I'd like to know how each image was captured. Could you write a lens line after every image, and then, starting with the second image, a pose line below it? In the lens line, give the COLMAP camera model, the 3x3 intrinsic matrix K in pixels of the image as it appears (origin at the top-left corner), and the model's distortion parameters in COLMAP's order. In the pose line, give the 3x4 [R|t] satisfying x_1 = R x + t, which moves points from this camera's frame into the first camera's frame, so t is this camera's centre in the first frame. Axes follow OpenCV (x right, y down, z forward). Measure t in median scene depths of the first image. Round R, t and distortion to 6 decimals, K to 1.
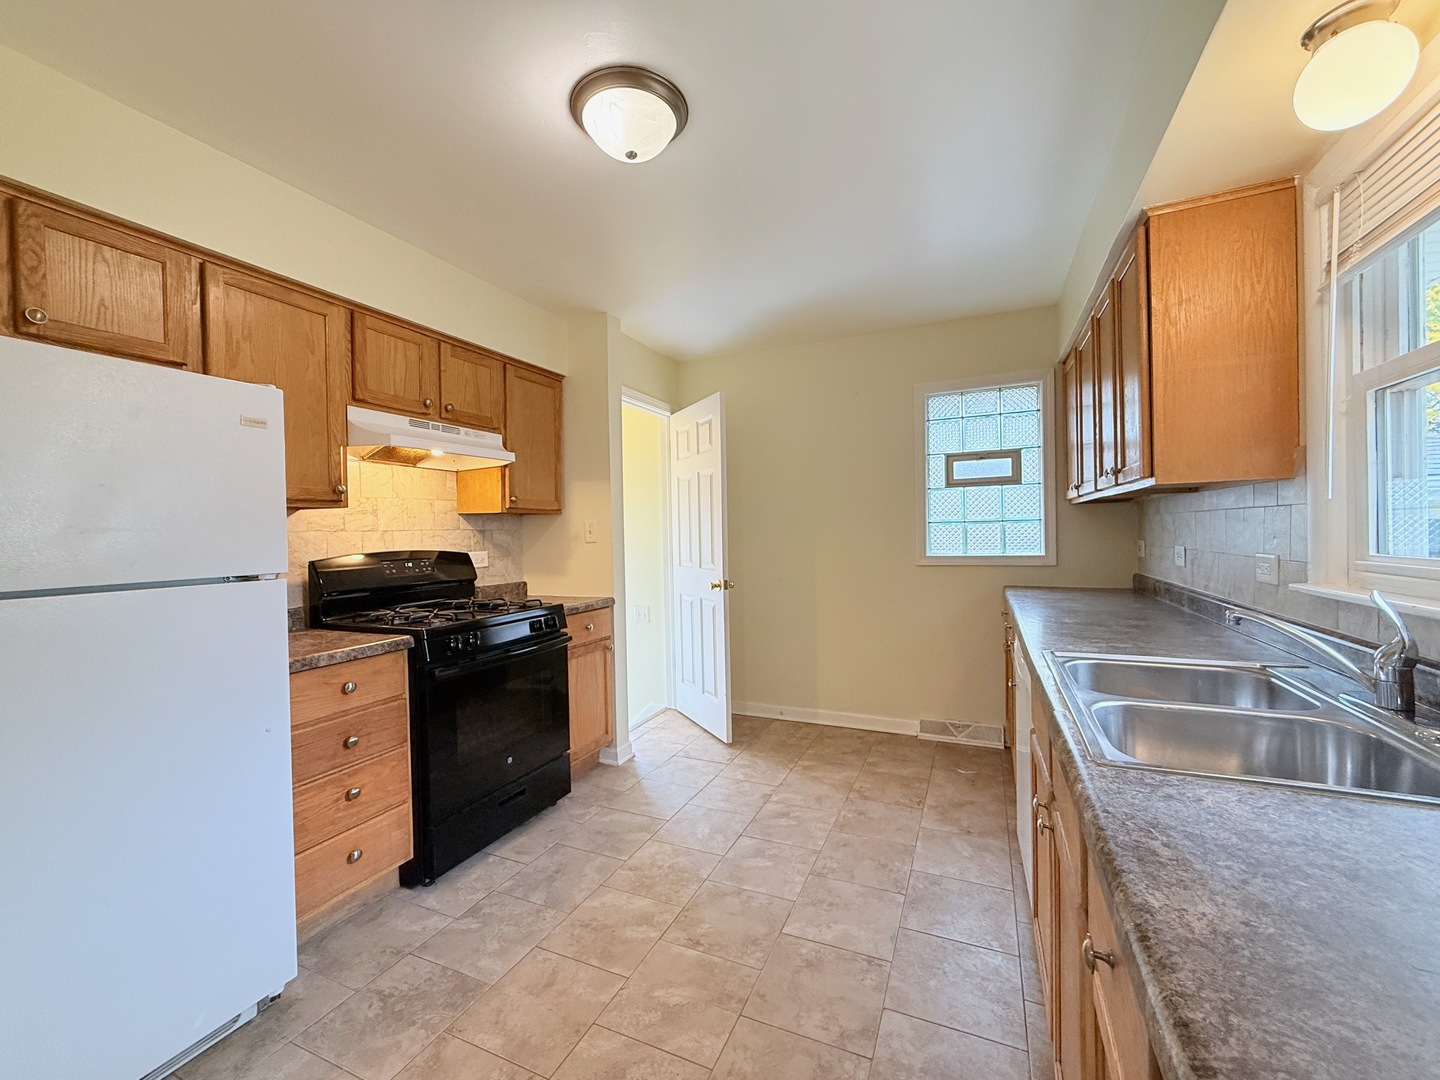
lens RADIAL K [[600.3, 0, 671.3], [0, 600.3, 539.5], [0, 0, 1]] dist [-0.001283, -0.000074]
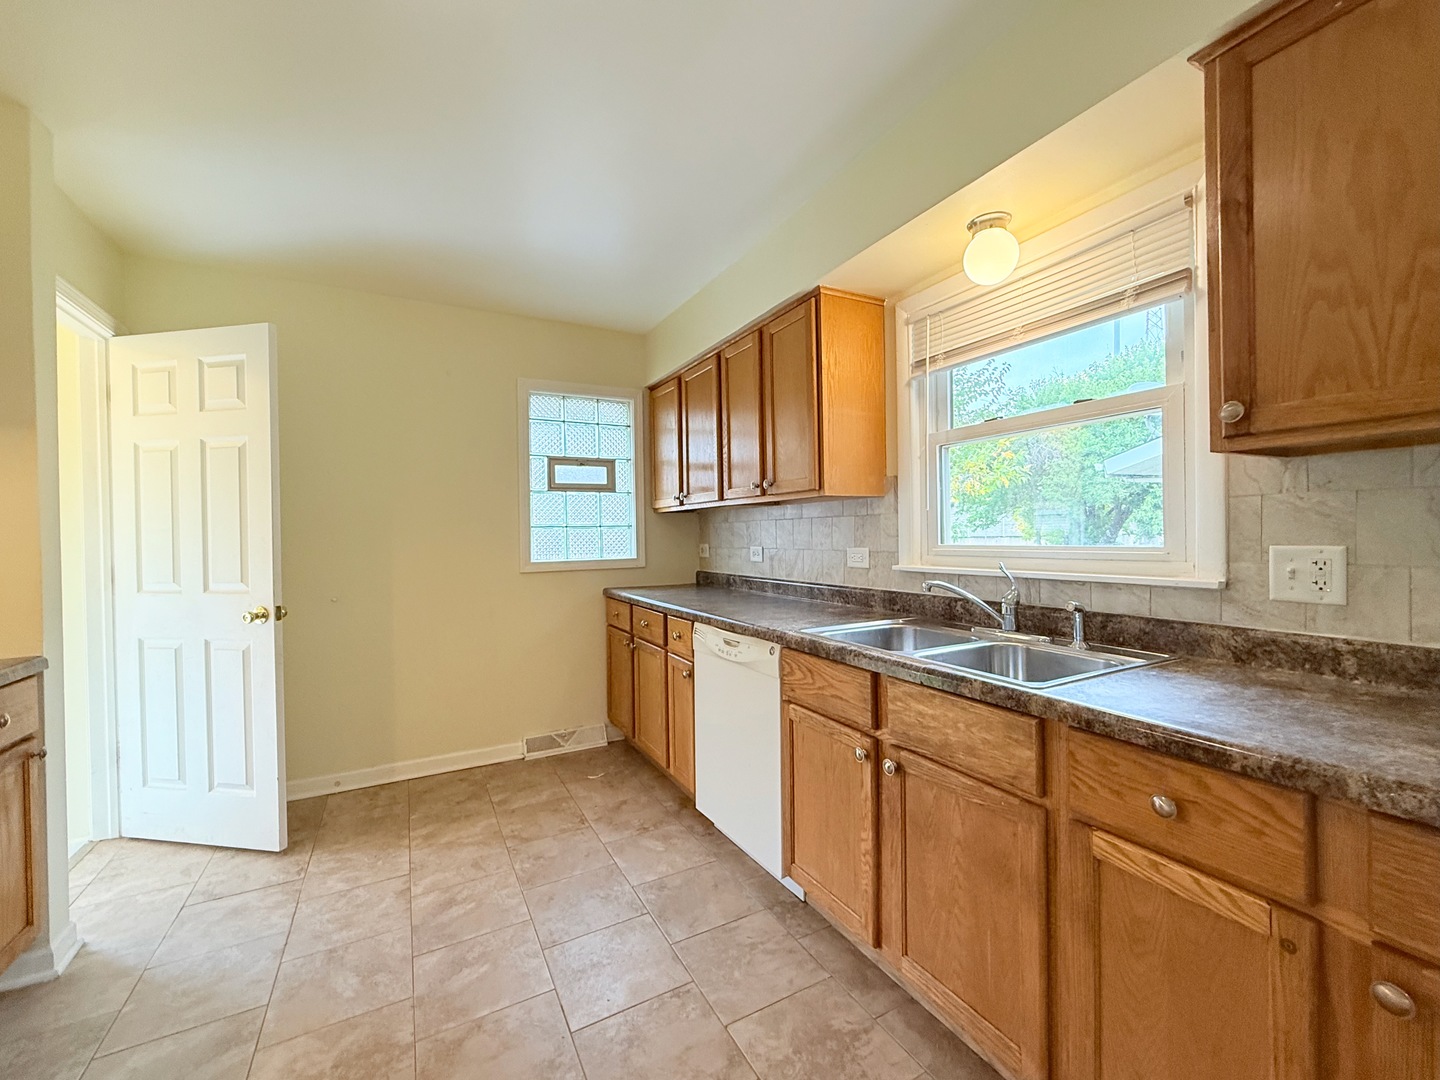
lens RADIAL K [[617.0, 0, 768.4], [0, 617.0, 537.2], [0, 0, 1]] dist [0.000780, 0.000114]
pose [[0.552795, 0.006924, 0.833289, -0.187604], [0.012715, 0.999779, -0.016742, 0.009867], [-0.833220, 0.019850, 0.552585, 0.169020]]
